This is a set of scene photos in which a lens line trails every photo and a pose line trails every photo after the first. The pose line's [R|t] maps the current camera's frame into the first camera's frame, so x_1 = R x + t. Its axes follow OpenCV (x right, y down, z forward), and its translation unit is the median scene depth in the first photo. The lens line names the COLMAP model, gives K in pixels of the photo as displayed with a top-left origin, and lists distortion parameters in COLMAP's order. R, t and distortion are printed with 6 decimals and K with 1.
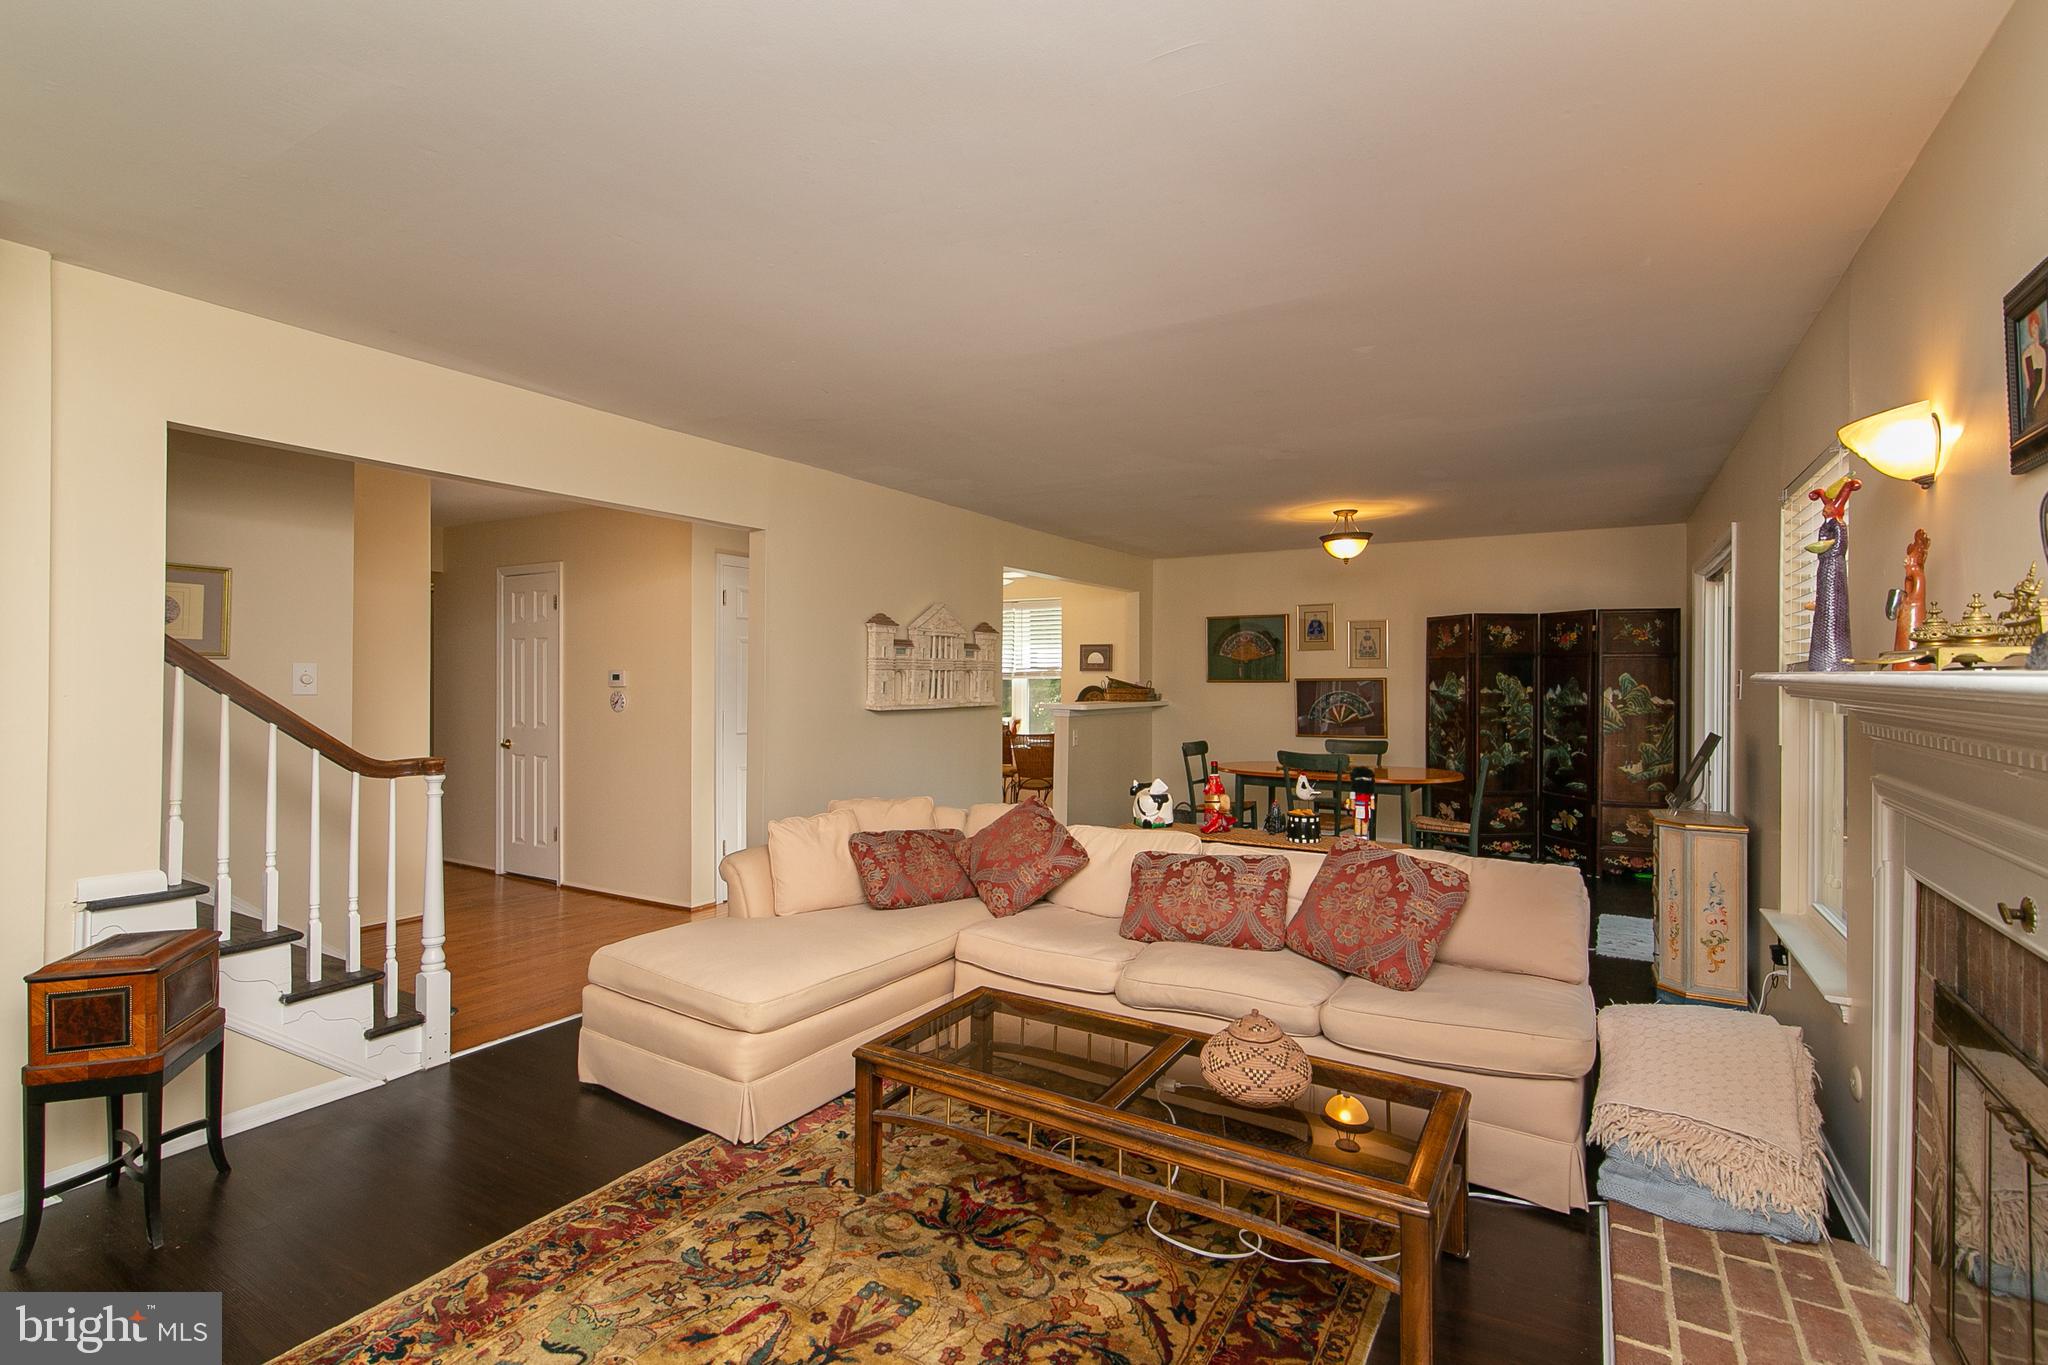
lens RADIAL K [[944.1, 0, 1020.7], [0, 944.1, 679.4], [0, 0, 1]] dist [-0.002455, 0.001479]
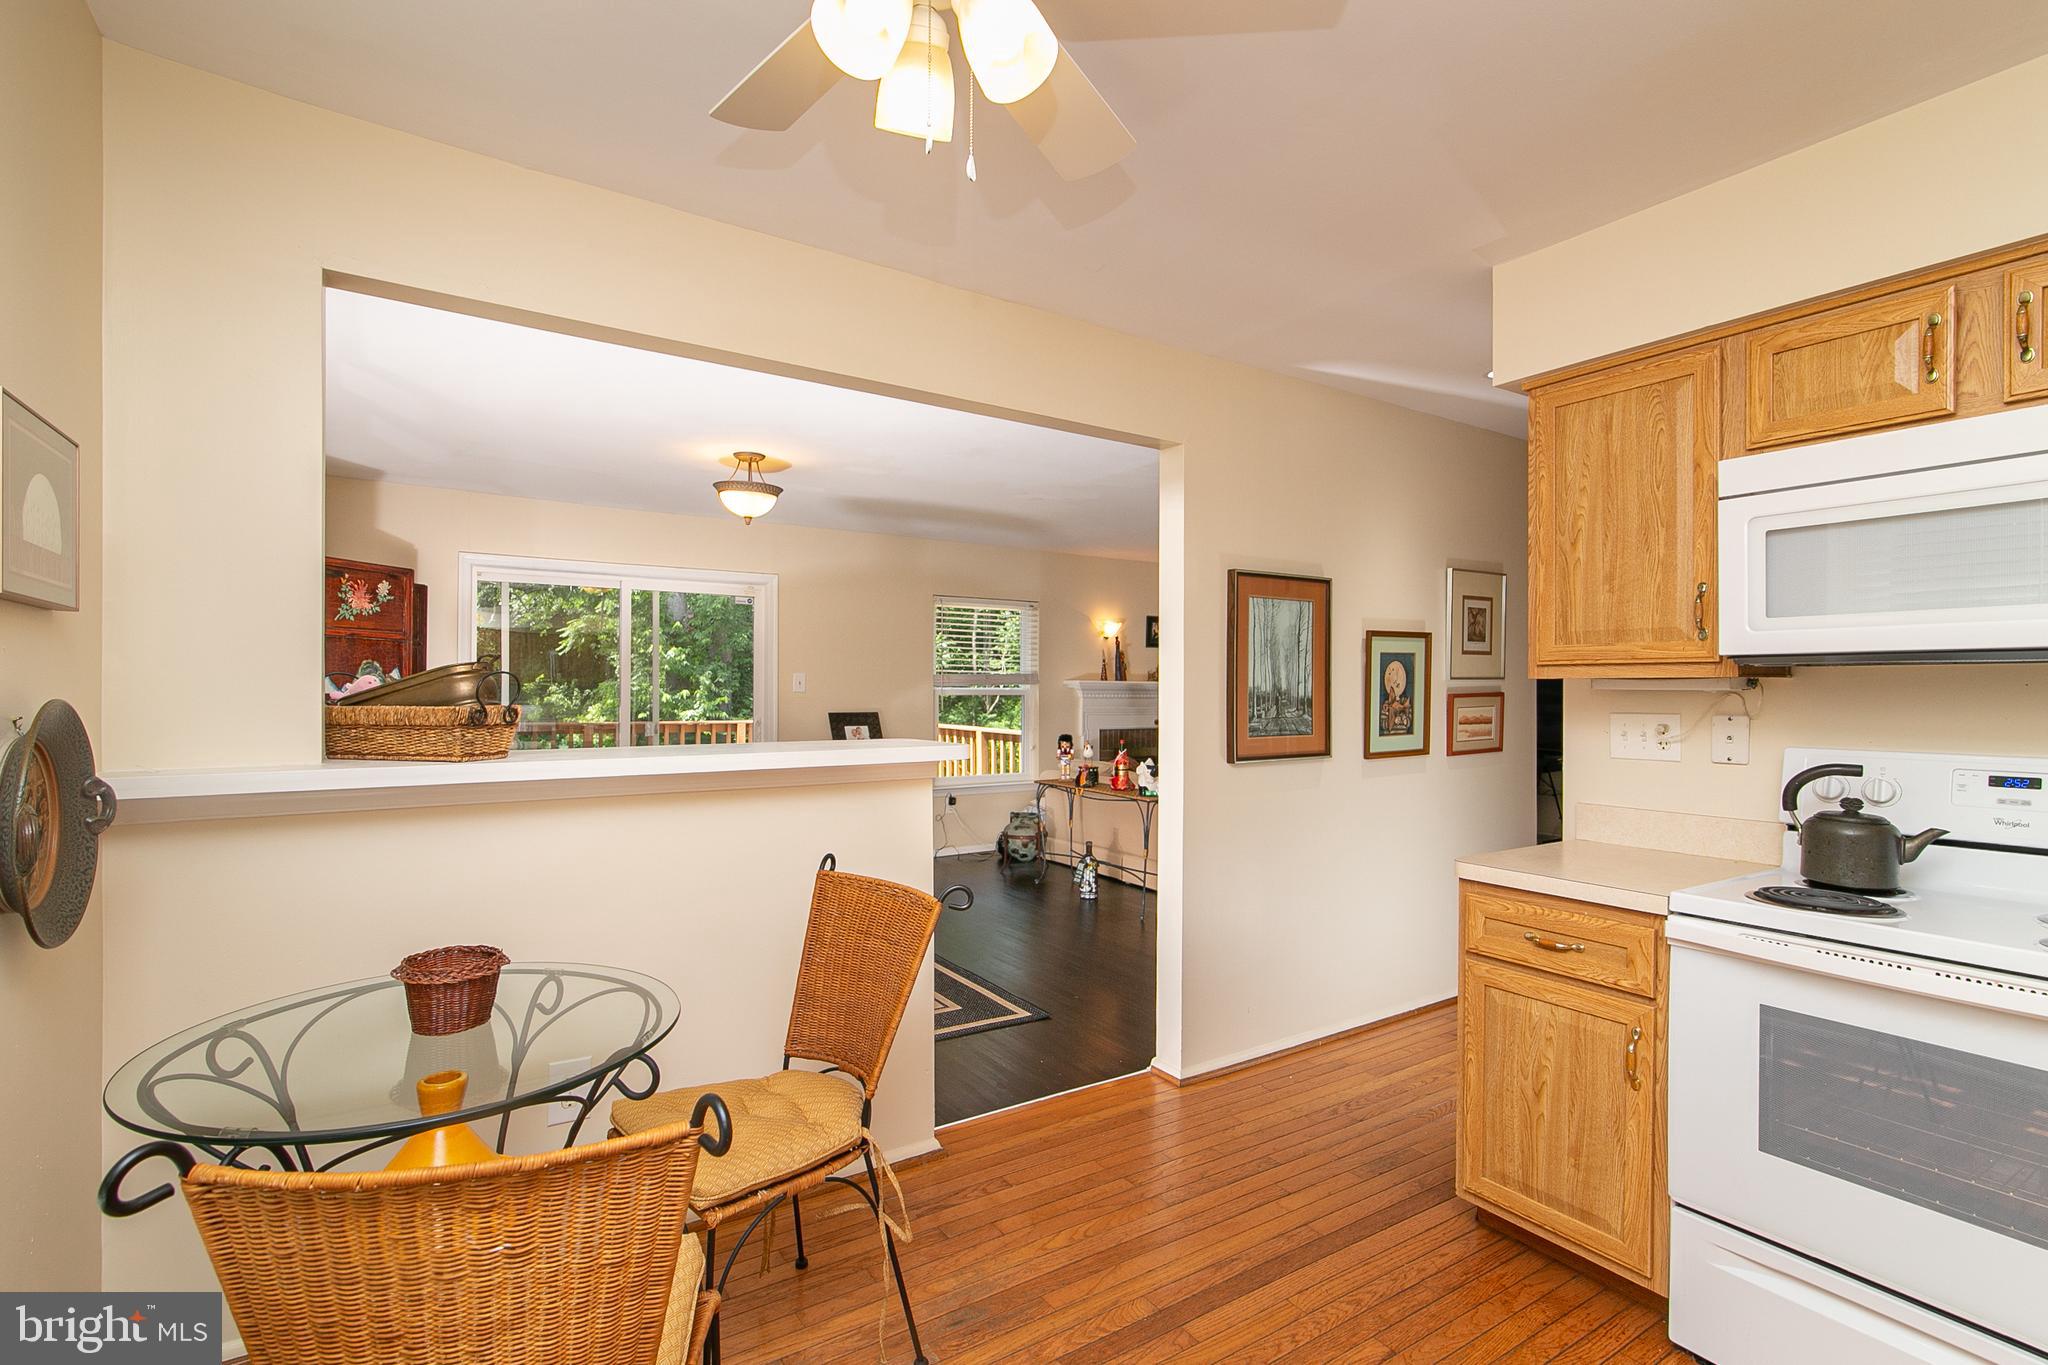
lens RADIAL K [[944.1, 0, 1022.3], [0, 944.1, 688.1], [0, 0, 1]] dist [-0.002455, 0.001479]
pose [[-0.901979, -0.008408, 0.431698, -0.160624], [-0.007562, 0.999965, 0.003675, 0.003872], [-0.431714, 0.000050, -0.902011, 1.414646]]
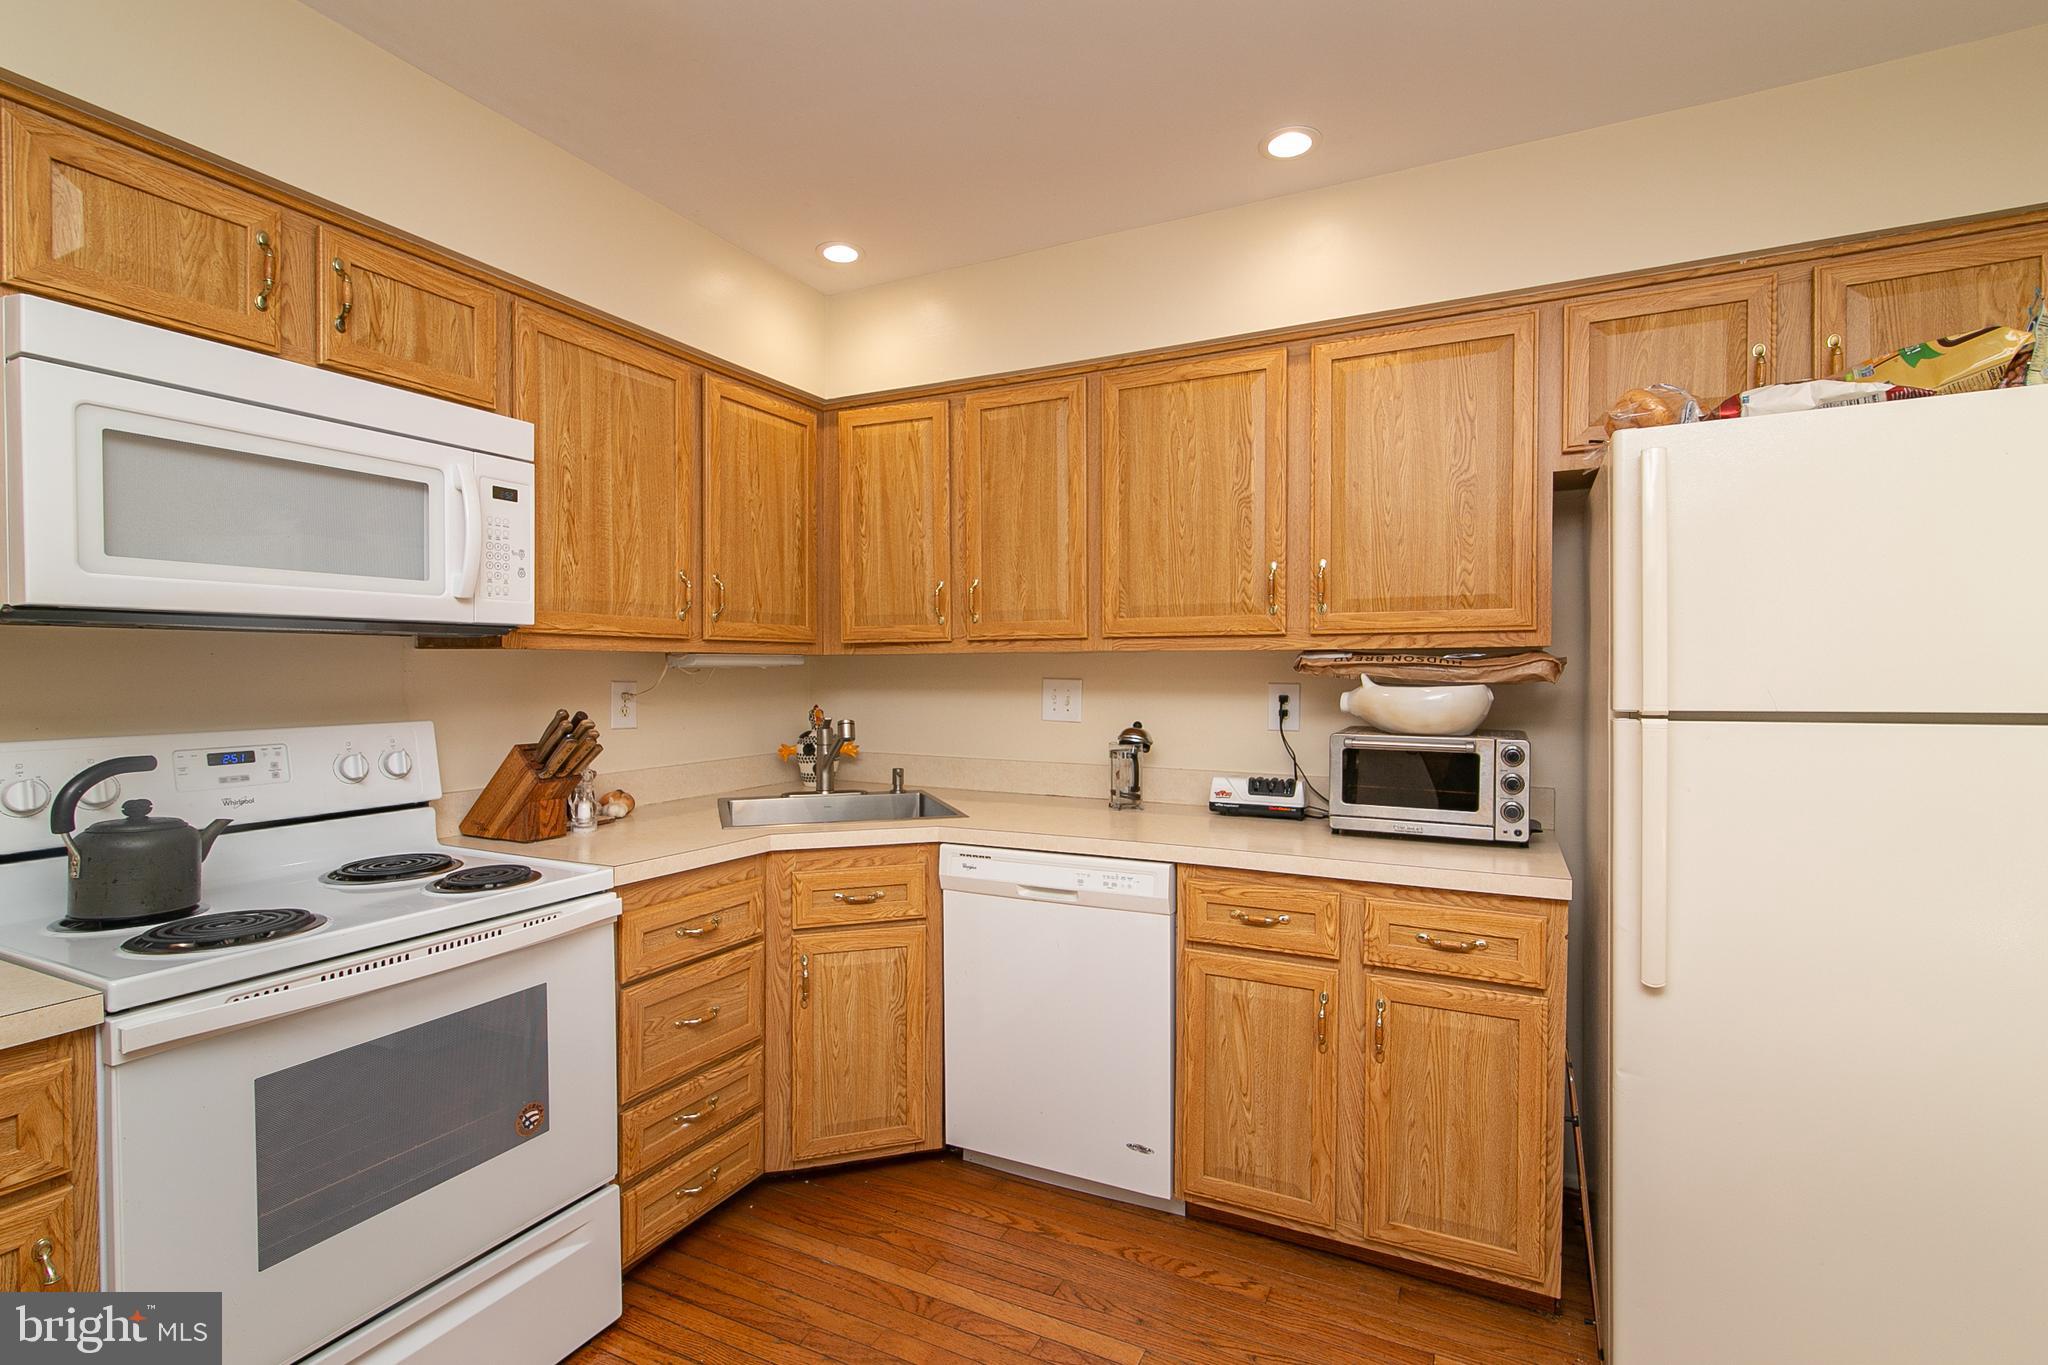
lens RADIAL K [[944.1, 0, 1032.6], [0, 944.1, 687.5], [0, 0, 1]] dist [-0.002455, 0.001479]
pose [[0.082318, 0.019826, -0.996409, -0.008828], [-0.006646, 0.999791, 0.019344, 0.004626], [0.996584, 0.005030, 0.082433, 1.211997]]
